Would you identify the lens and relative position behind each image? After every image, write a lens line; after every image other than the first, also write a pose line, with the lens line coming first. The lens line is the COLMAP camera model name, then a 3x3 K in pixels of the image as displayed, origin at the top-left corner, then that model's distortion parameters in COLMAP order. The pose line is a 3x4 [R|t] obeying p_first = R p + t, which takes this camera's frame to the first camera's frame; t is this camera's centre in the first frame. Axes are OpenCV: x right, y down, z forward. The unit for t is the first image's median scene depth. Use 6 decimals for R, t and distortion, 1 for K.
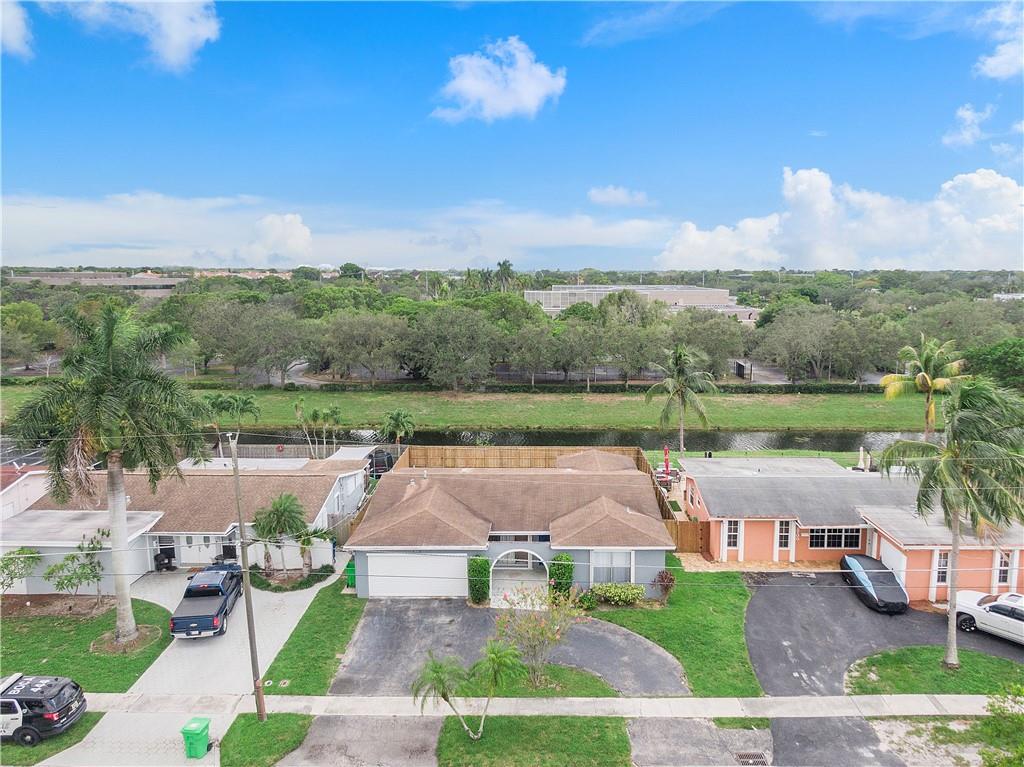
lens RADIAL K [[732.9, 0, 544.4], [0, 732.9, 384.5], [0, 0, 1]] dist [0.012392, -0.022961]
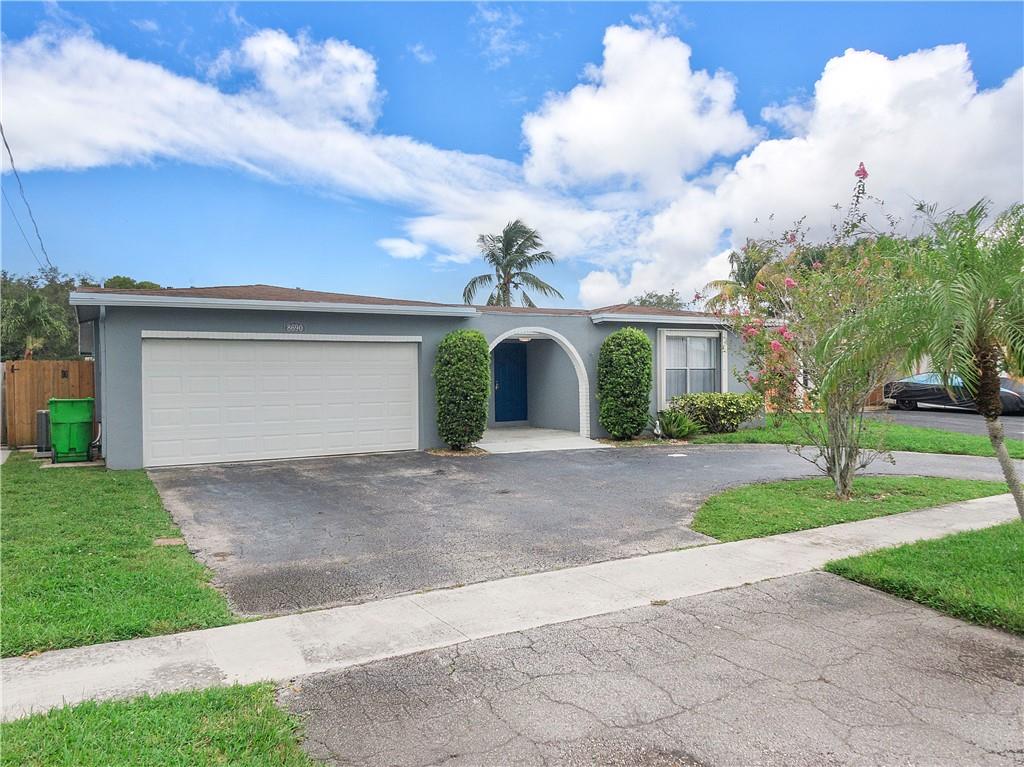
lens RADIAL K [[716.7, 0, 531.5], [0, 716.7, 381.8], [0, 0, 1]] dist [0.003712, 0.000360]
pose [[0.865710, -0.016902, 0.500260, -0.263822], [0.091068, 0.988068, -0.124210, 0.318746], [-0.492192, 0.153087, 0.856920, 0.643473]]
